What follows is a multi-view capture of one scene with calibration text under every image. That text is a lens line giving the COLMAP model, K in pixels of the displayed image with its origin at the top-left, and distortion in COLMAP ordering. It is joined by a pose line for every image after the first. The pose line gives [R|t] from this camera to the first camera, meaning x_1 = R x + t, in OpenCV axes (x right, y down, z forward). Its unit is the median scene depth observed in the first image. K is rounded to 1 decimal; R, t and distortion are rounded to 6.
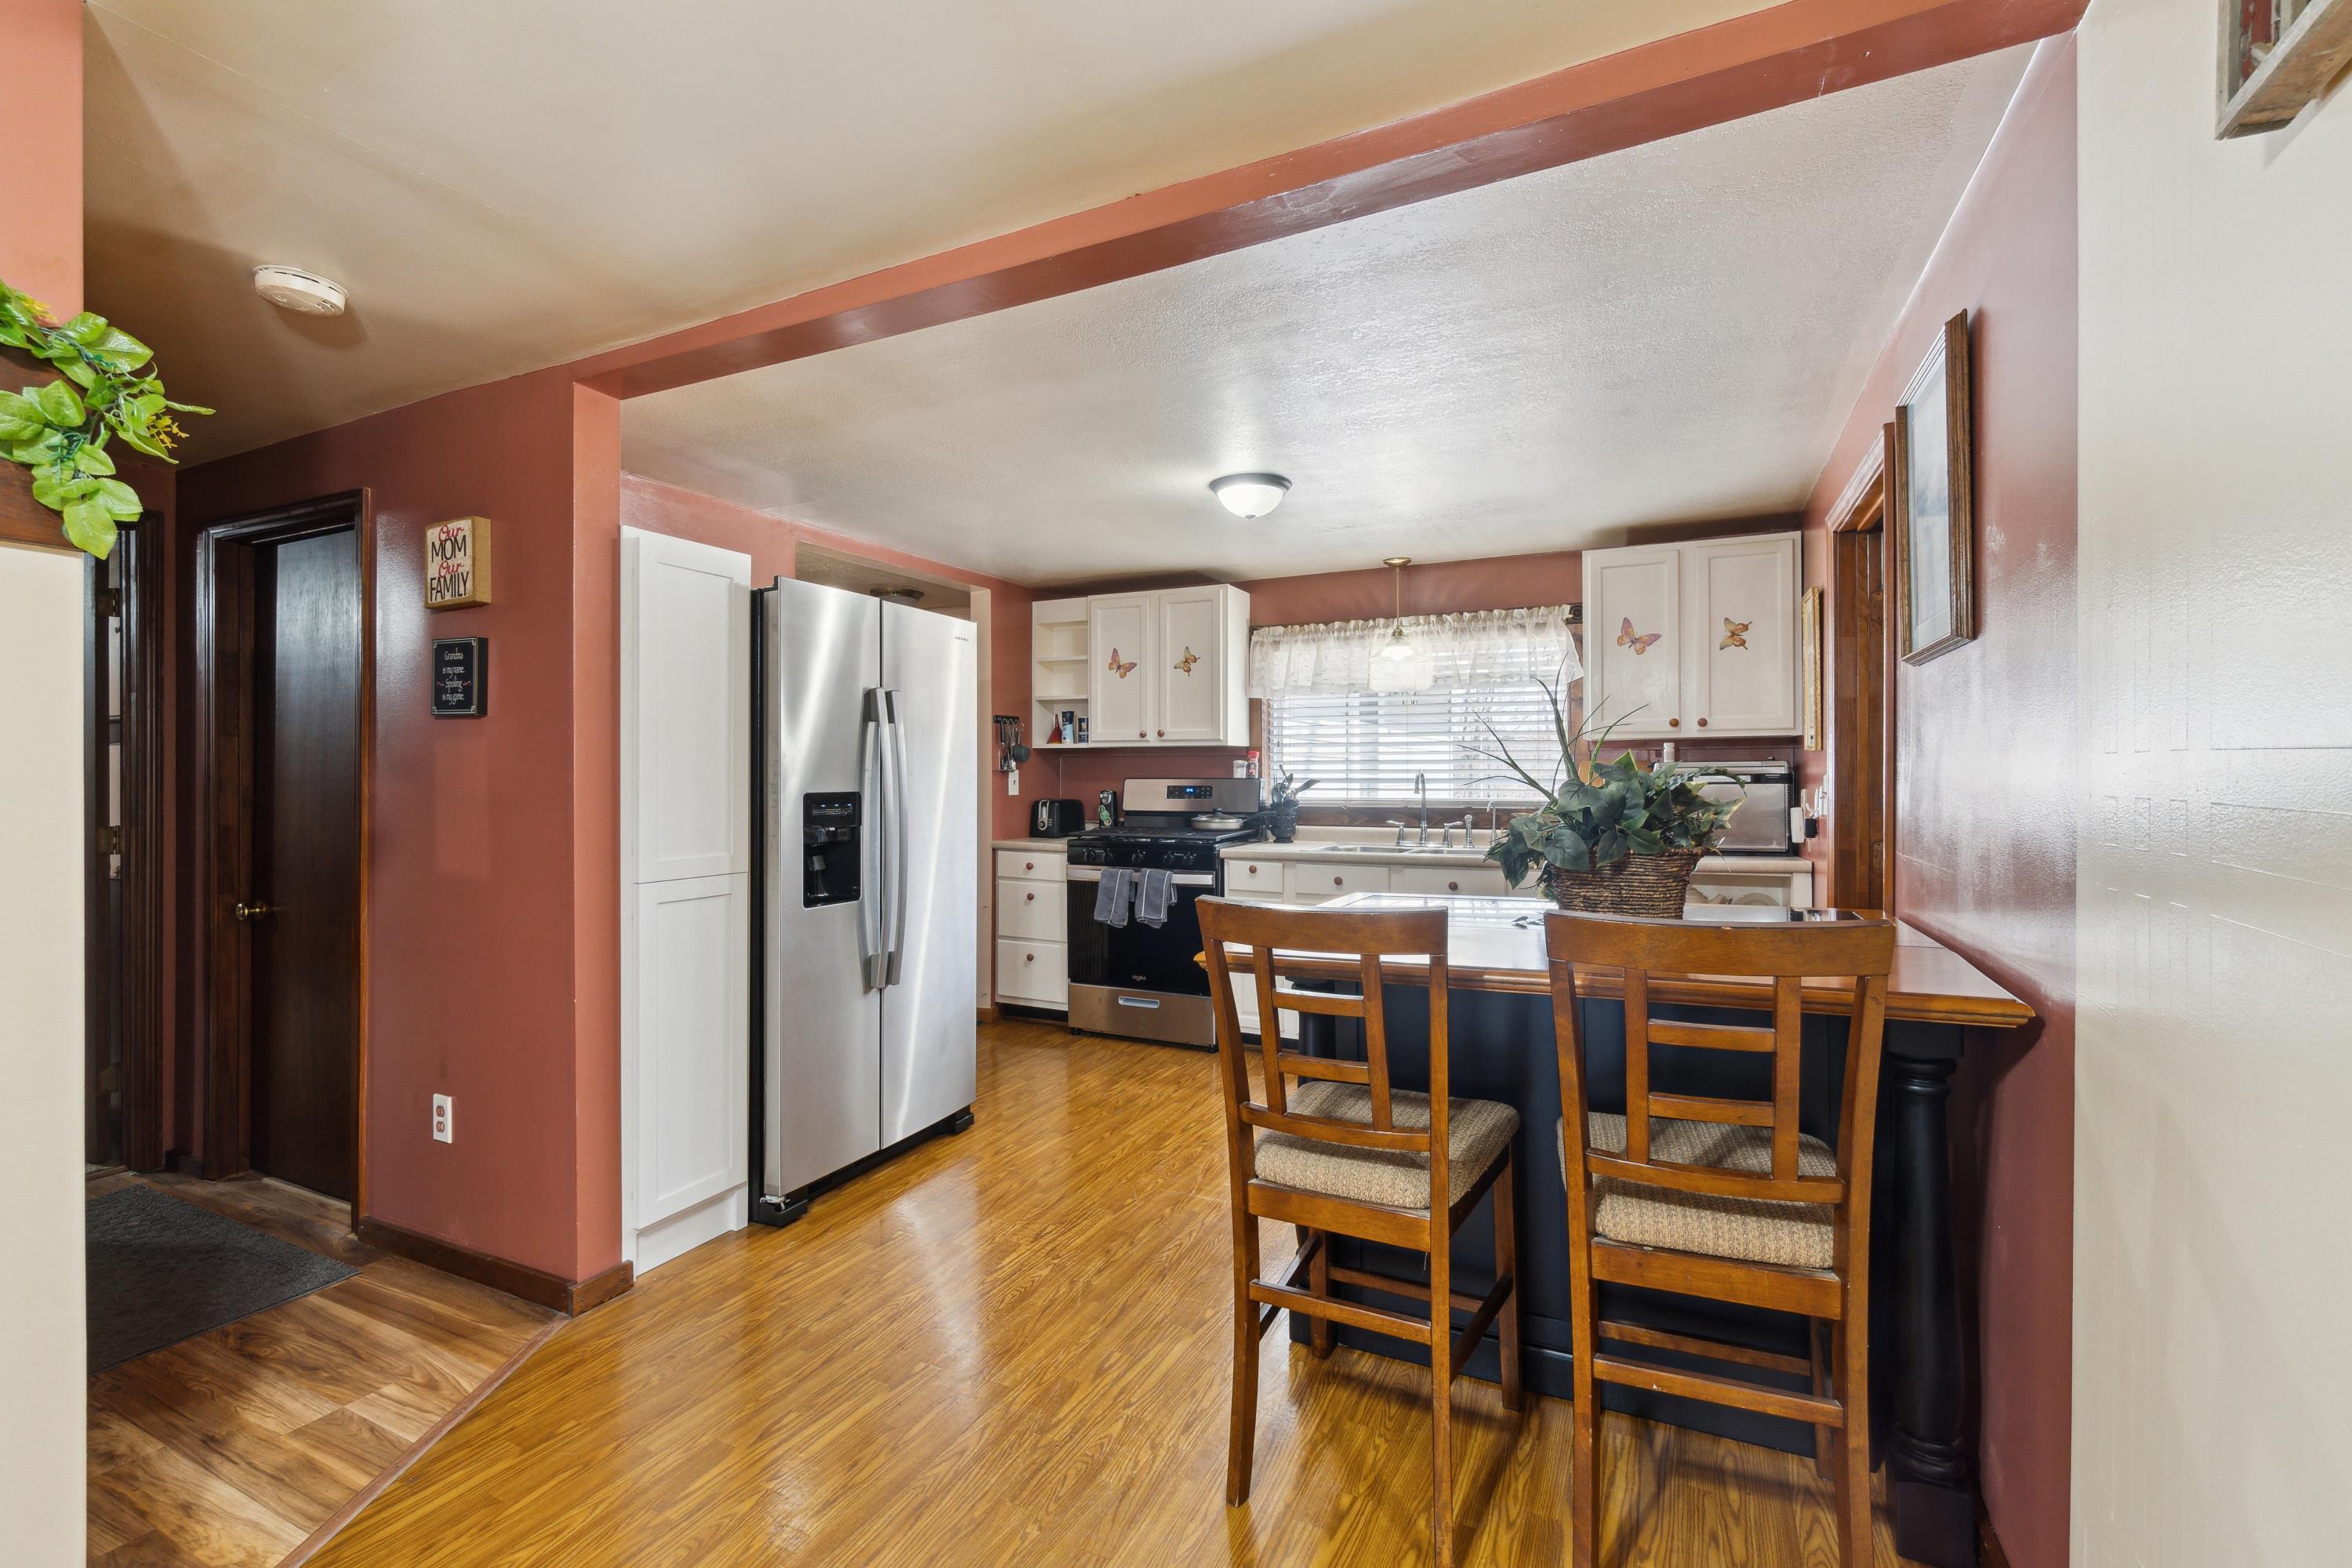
lens RADIAL K [[1055.5, 0, 1161.9], [0, 1055.5, 775.9], [0, 0, 1]] dist [-0.007327, 0.000784]
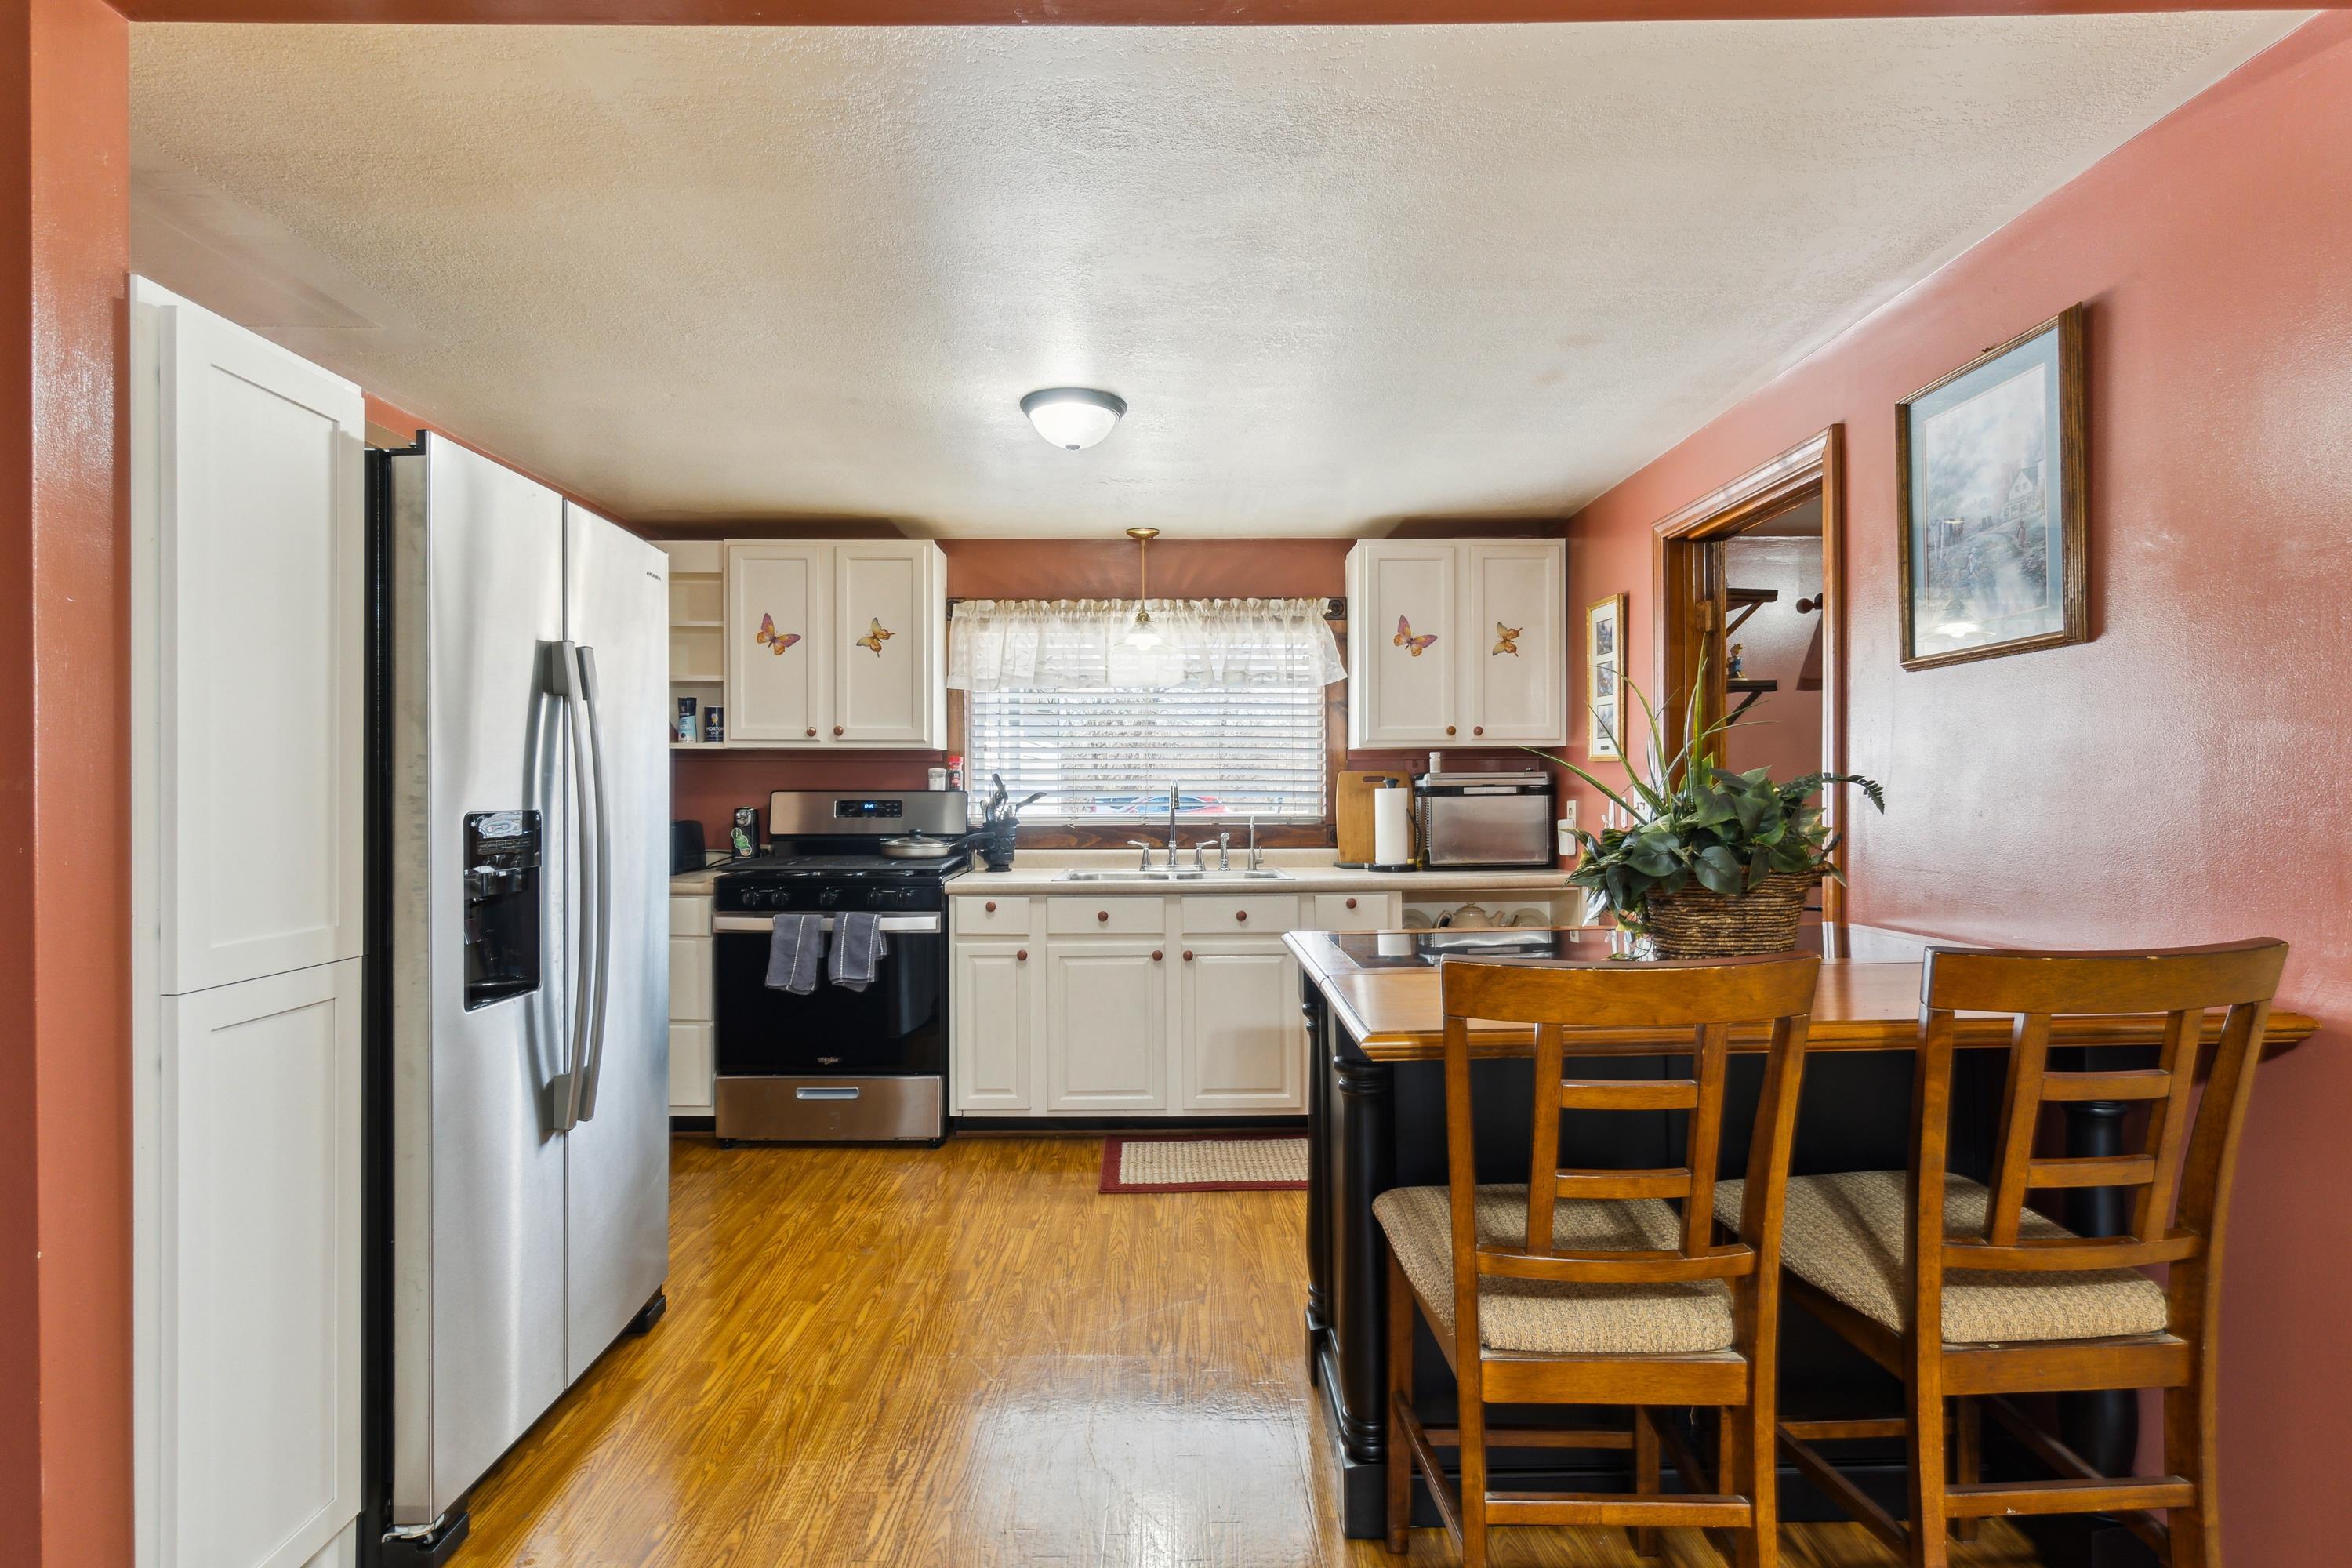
lens RADIAL K [[1174.4, 0, 1183.9], [0, 1174.4, 796.9], [0, 0, 1]] dist [-0.001213, -0.000718]
pose [[0.890074, -0.002644, 0.455809, -0.179698], [0.000505, 0.999988, 0.004815, 0.002918], [-0.455816, -0.004055, 0.890065, 0.157515]]
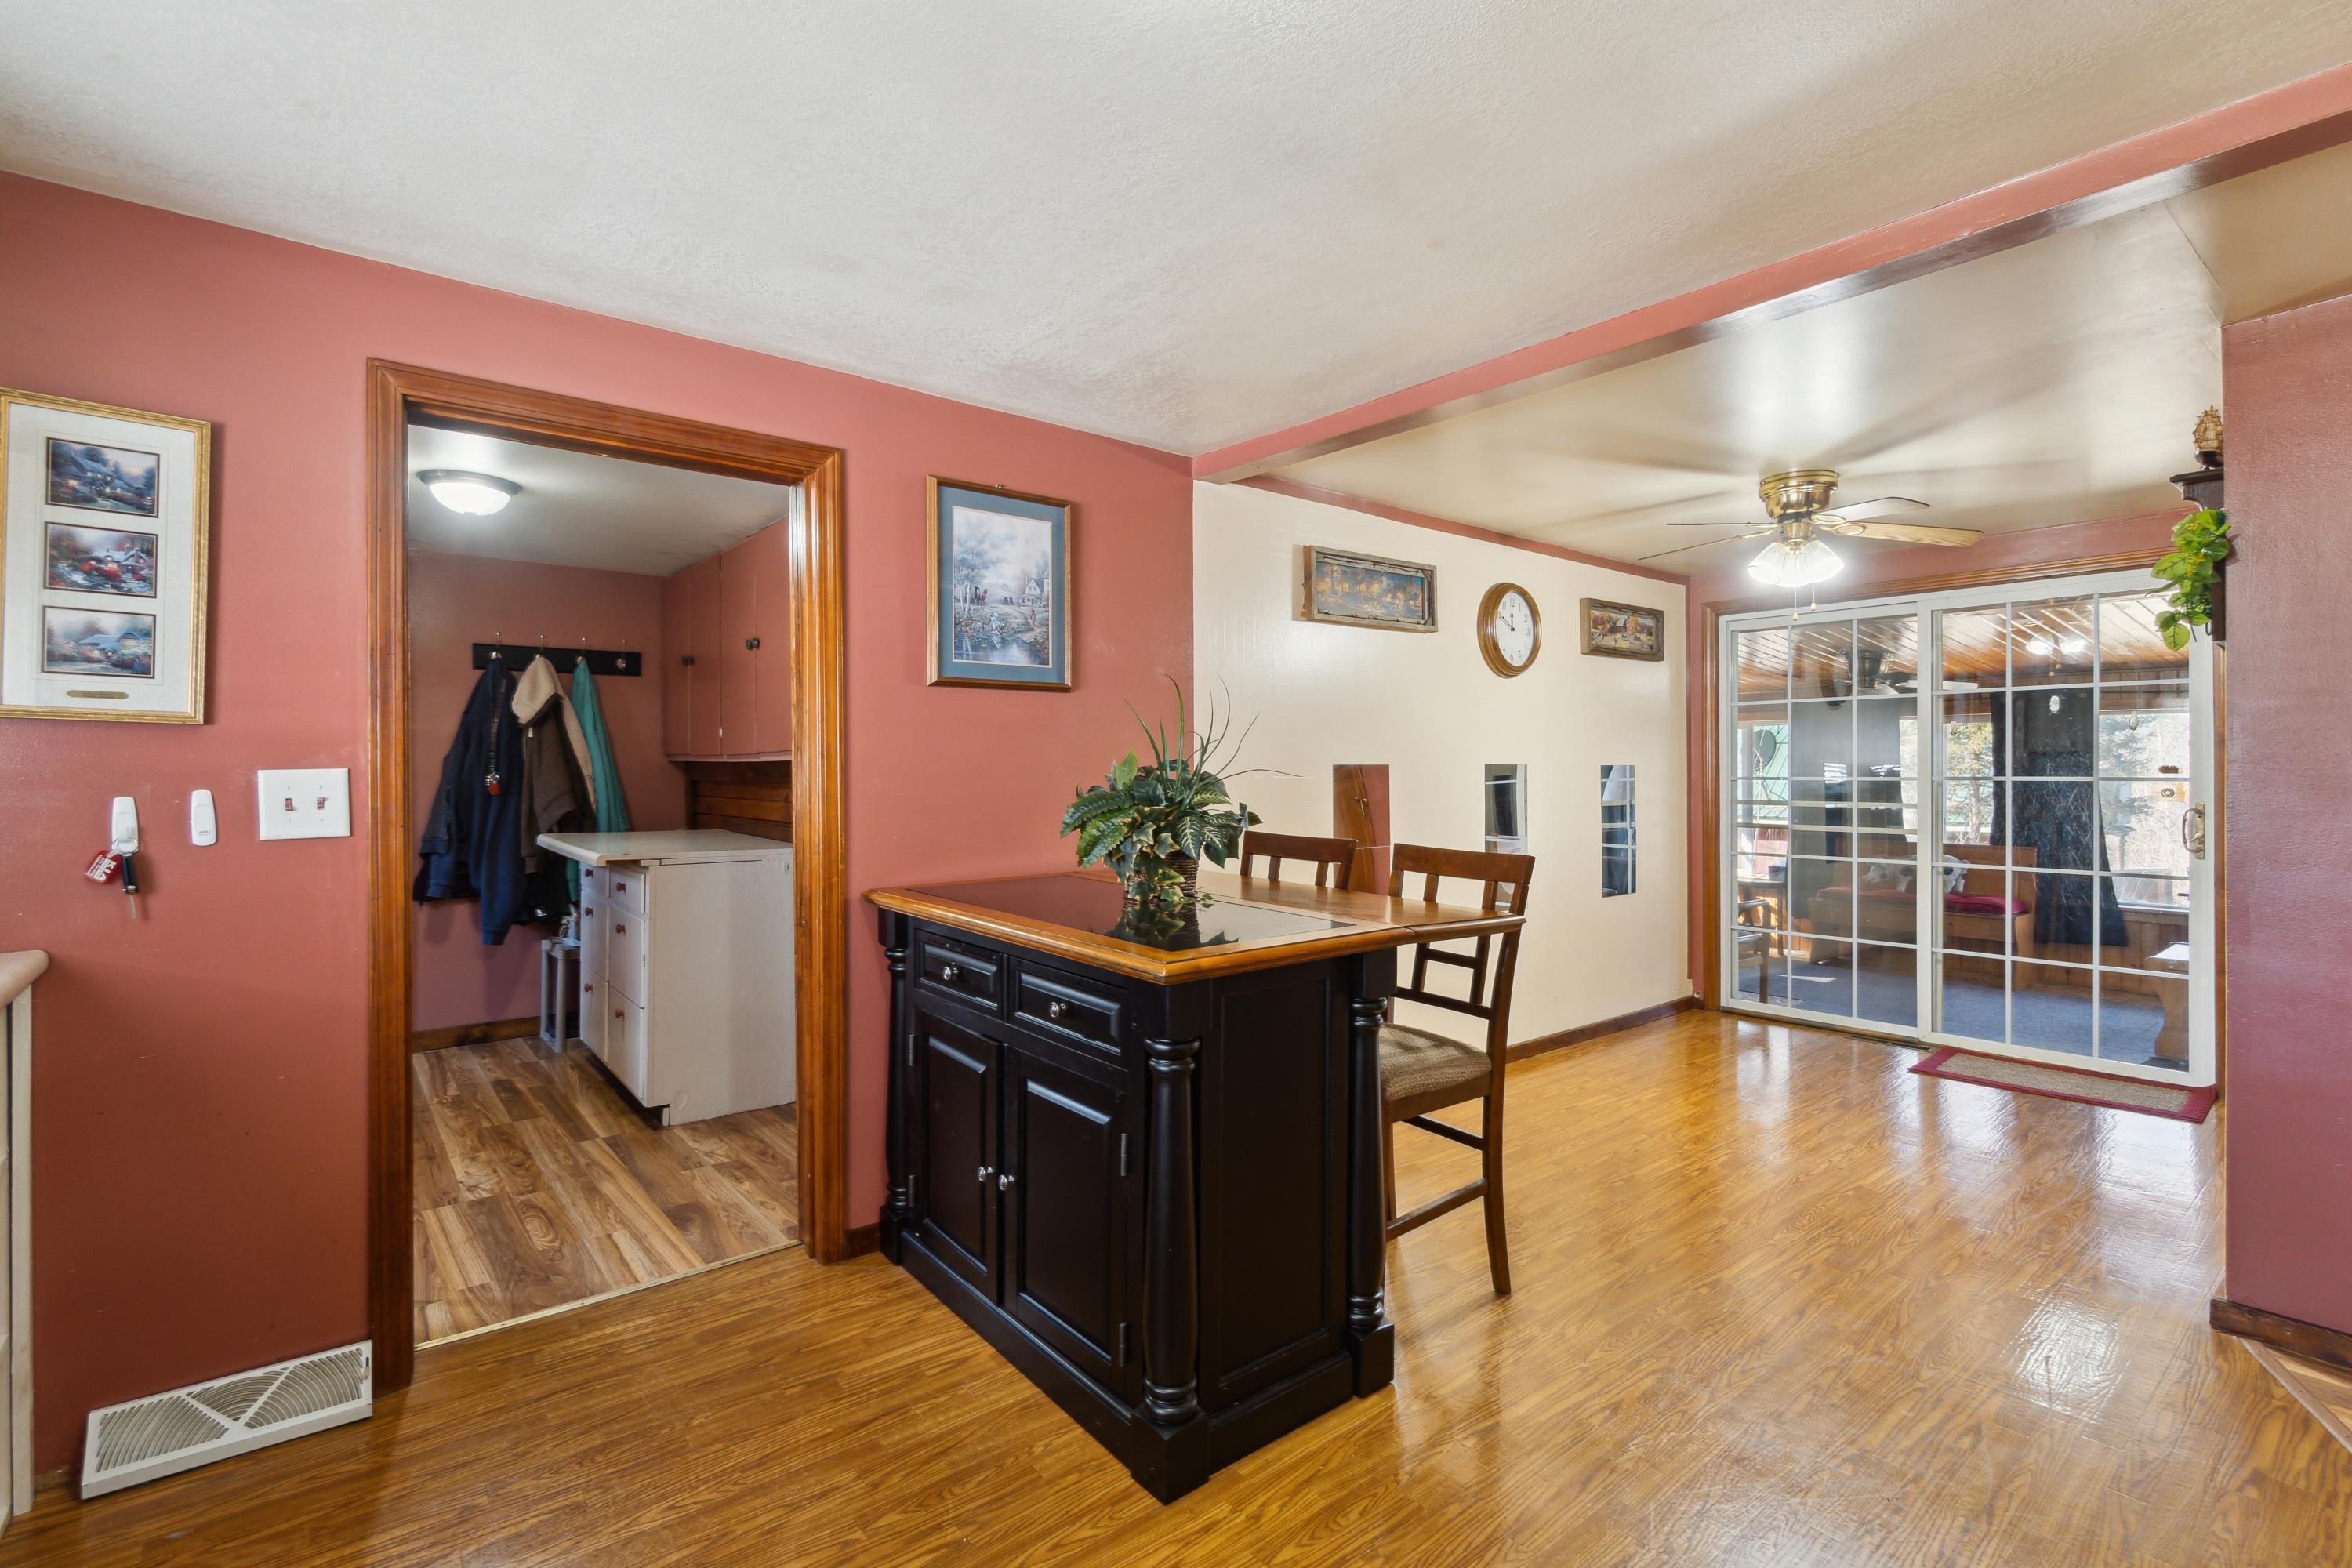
lens RADIAL K [[1055.5, 0, 1164.1], [0, 1055.5, 772.4], [0, 0, 1]] dist [-0.007327, 0.000784]
pose [[-0.904060, 0.002161, 0.427400, -0.042492], [0.001448, 0.999997, -0.001994, 0.001694], [-0.427403, -0.001184, -0.904060, 0.957391]]
